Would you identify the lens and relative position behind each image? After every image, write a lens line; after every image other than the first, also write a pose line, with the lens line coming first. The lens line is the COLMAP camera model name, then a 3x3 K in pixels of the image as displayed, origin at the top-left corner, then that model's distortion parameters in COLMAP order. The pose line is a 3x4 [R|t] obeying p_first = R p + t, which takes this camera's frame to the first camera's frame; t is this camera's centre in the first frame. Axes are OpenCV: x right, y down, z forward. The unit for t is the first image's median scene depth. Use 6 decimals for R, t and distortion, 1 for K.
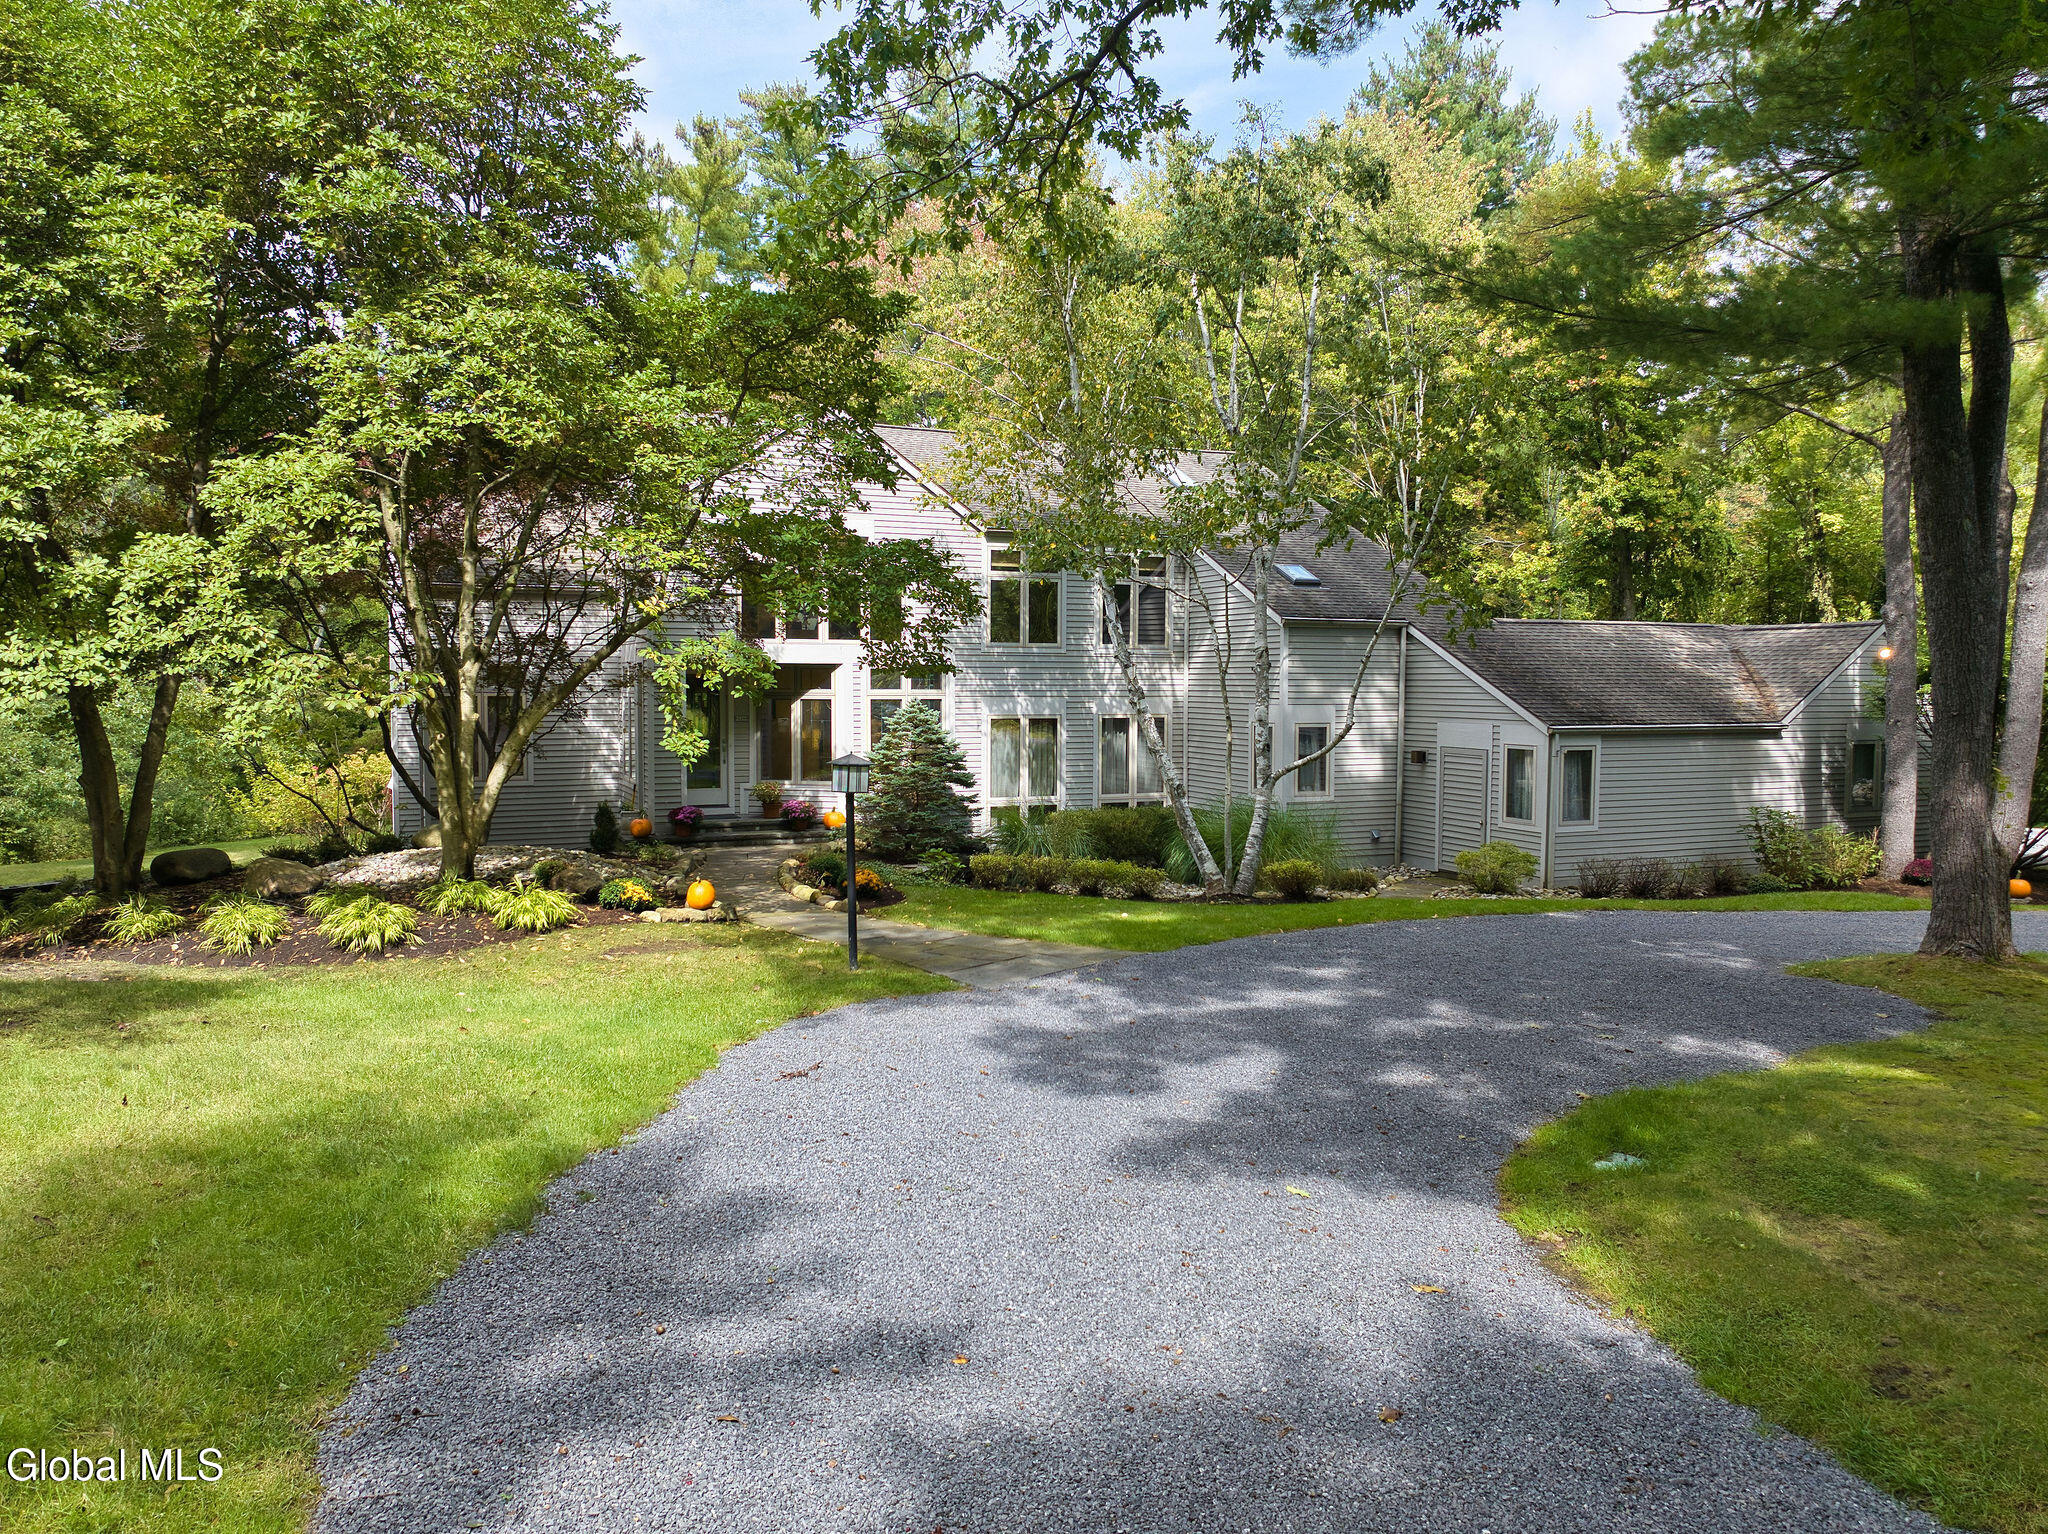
lens RADIAL K [[1455.0, 0, 1024.3], [0, 1455.0, 757.4], [0, 0, 1]] dist [0.018796, -0.049524]
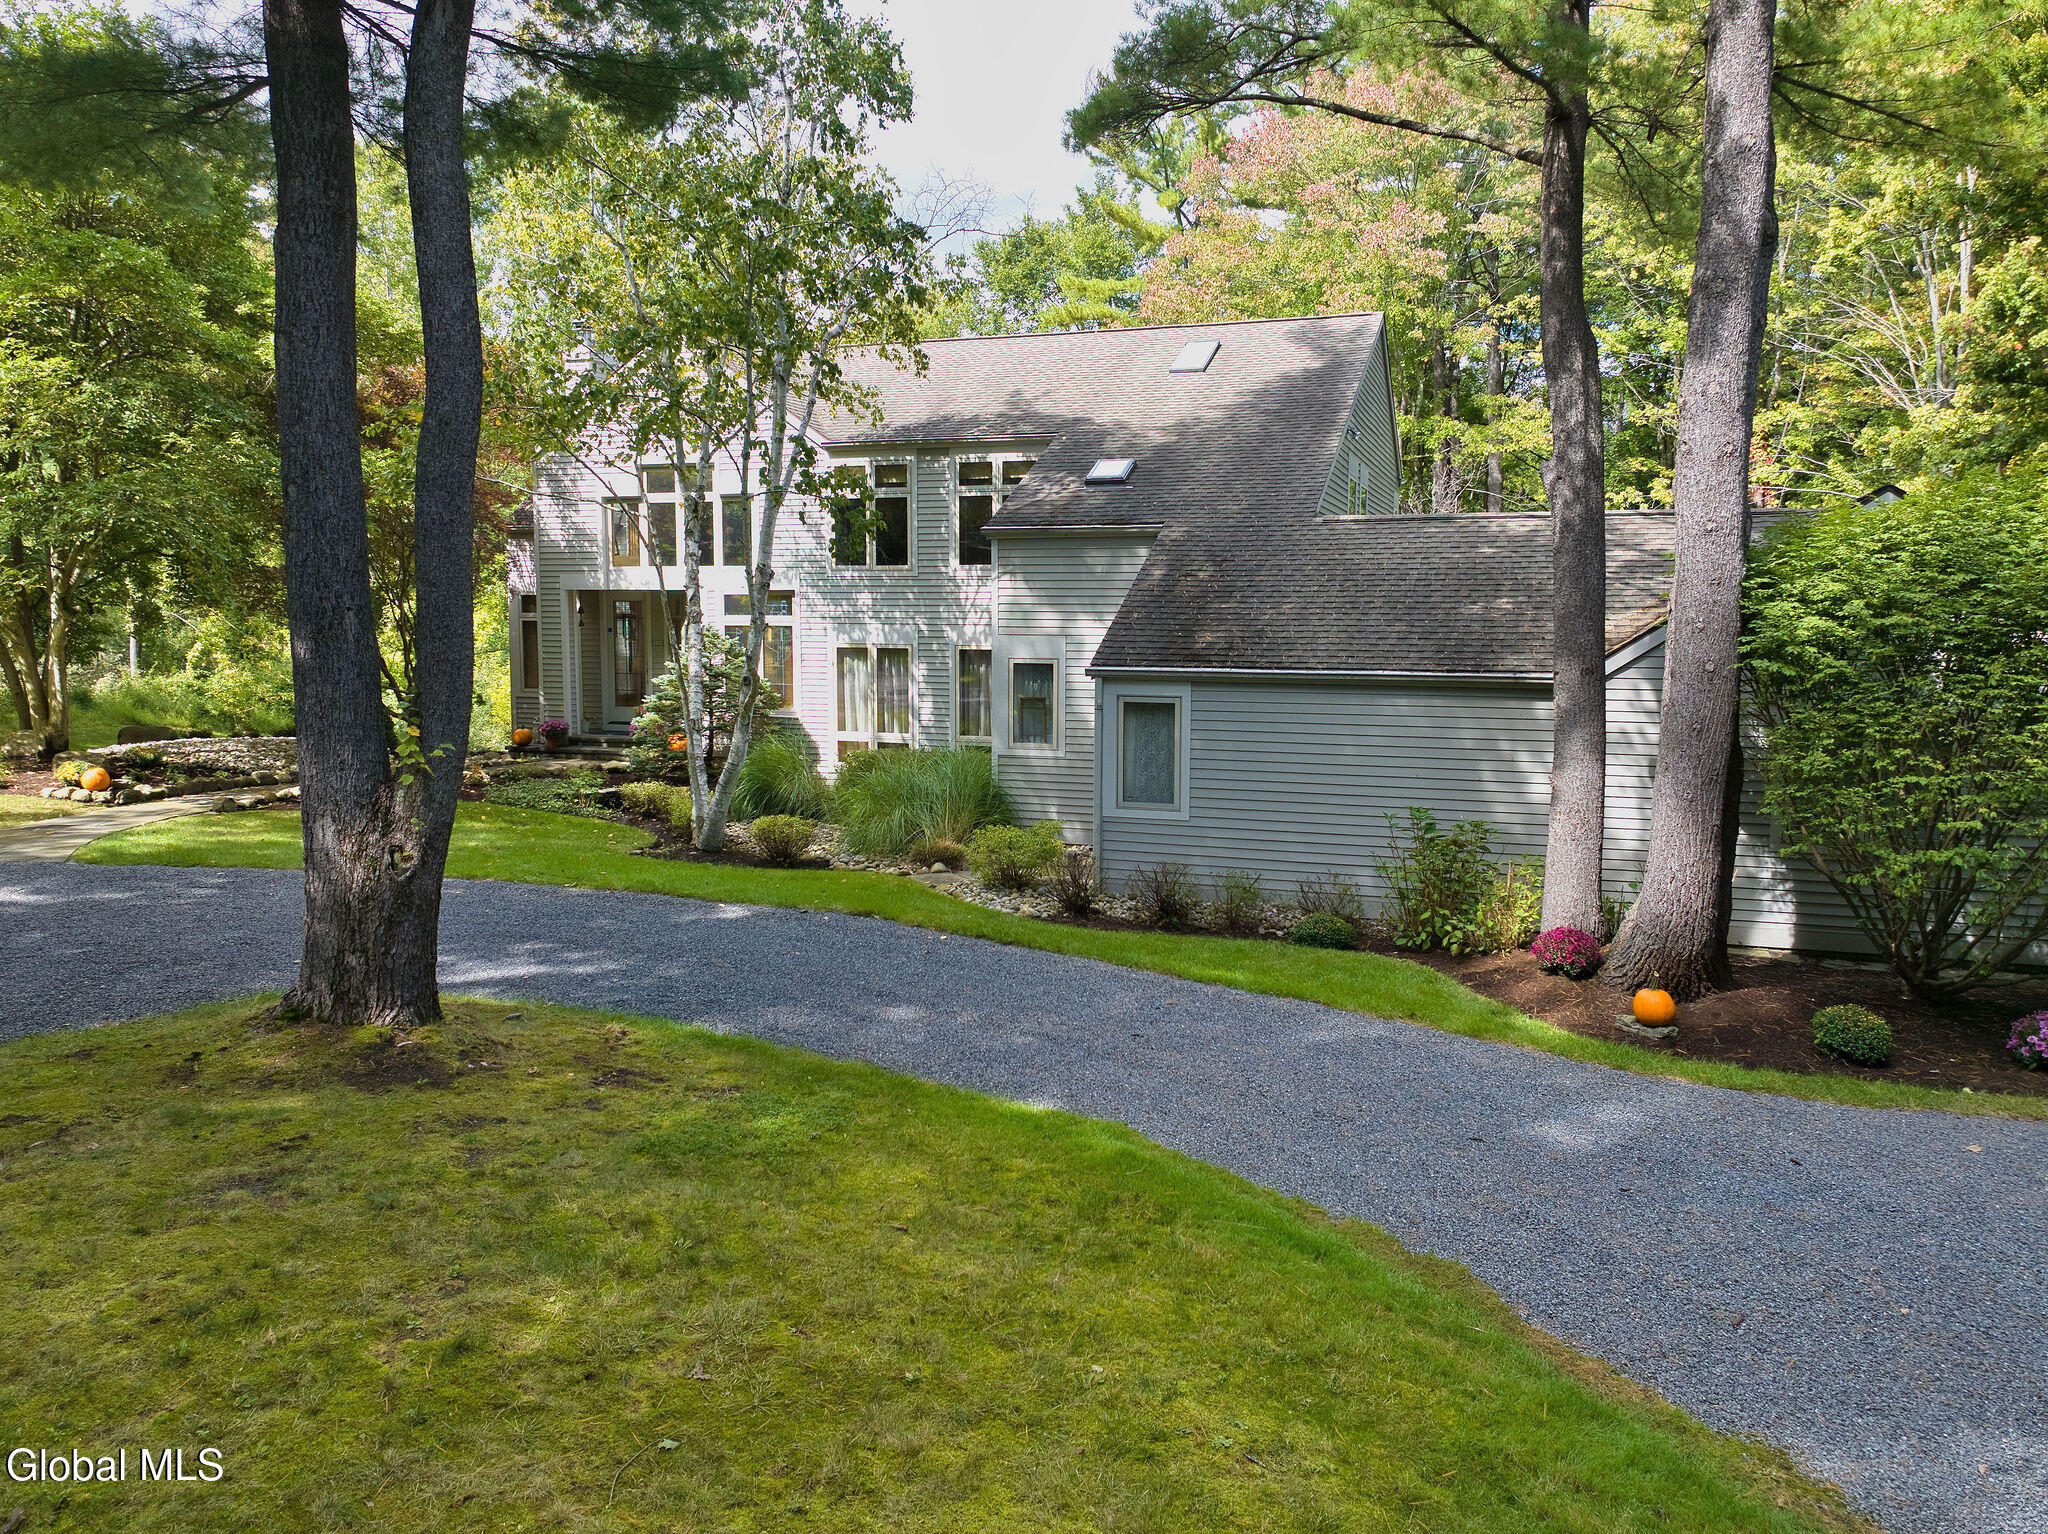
lens RADIAL K [[1455.0, 0, 1024.3], [0, 1455.0, 757.4], [0, 0, 1]] dist [0.018796, -0.049524]
pose [[0.737905, 0.065577, -0.671711, 0.696329], [-0.036973, 0.997702, 0.056785, -0.013597], [0.673891, -0.017067, 0.738633, 0.386819]]
